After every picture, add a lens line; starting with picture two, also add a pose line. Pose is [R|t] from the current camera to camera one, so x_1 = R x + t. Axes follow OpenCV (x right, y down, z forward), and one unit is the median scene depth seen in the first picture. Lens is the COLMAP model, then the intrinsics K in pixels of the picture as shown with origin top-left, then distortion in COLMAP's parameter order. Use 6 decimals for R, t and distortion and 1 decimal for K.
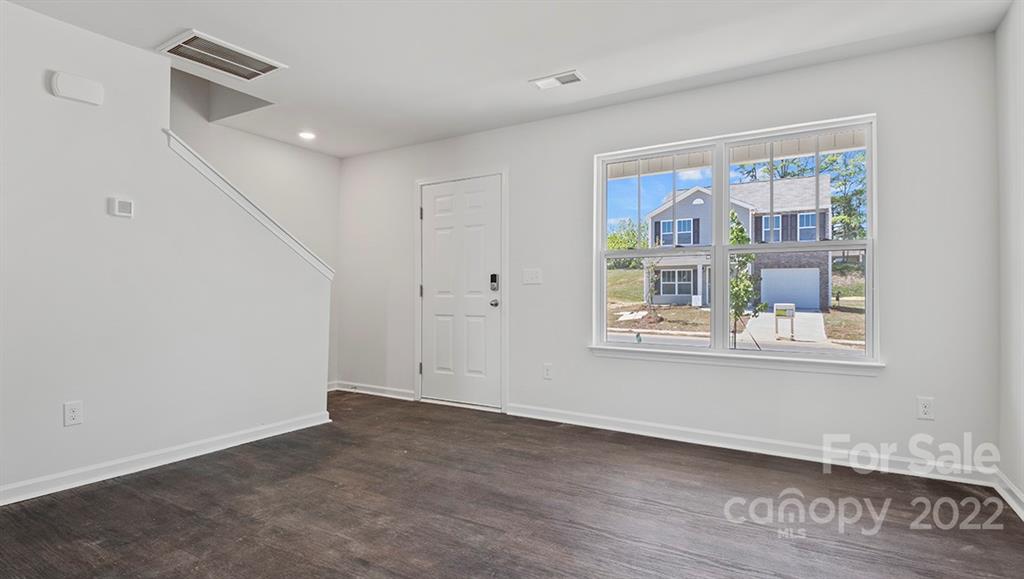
lens RADIAL K [[506.1, 0, 511.9], [0, 506.1, 290.8], [0, 0, 1]] dist [-0.006677, -0.001428]
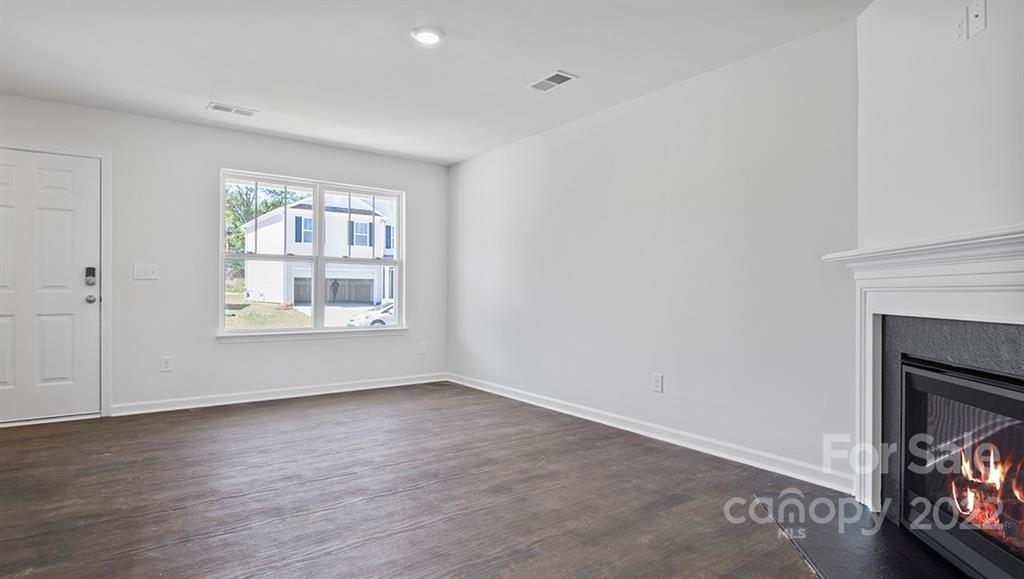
lens RADIAL K [[569.2, 0, 511.3], [0, 569.2, 290.0], [0, 0, 1]] dist [0.001974, 0.000069]
pose [[0.371719, -0.000750, 0.928345, -0.712495], [-0.011217, 0.999923, 0.005299, -0.006347], [-0.928278, -0.012383, 0.371682, -0.086308]]
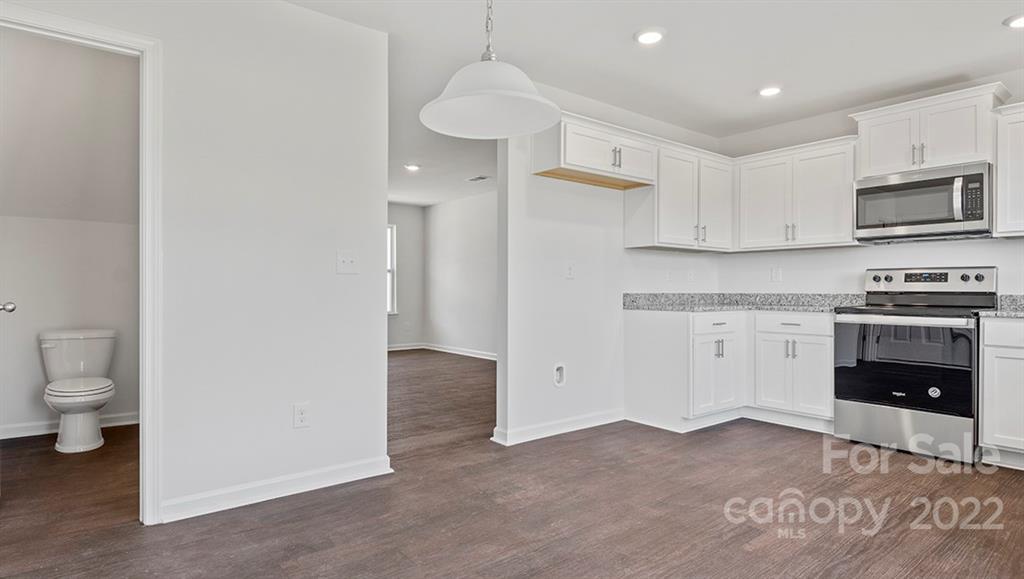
lens RADIAL K [[569.2, 0, 511.6], [0, 569.2, 288.7], [0, 0, 1]] dist [0.001974, 0.000069]
pose [[0.335116, -0.005028, 0.942163, -1.432314], [-0.007647, 0.999938, 0.008056, -0.016056], [-0.942146, -0.009904, 0.335057, -0.478526]]
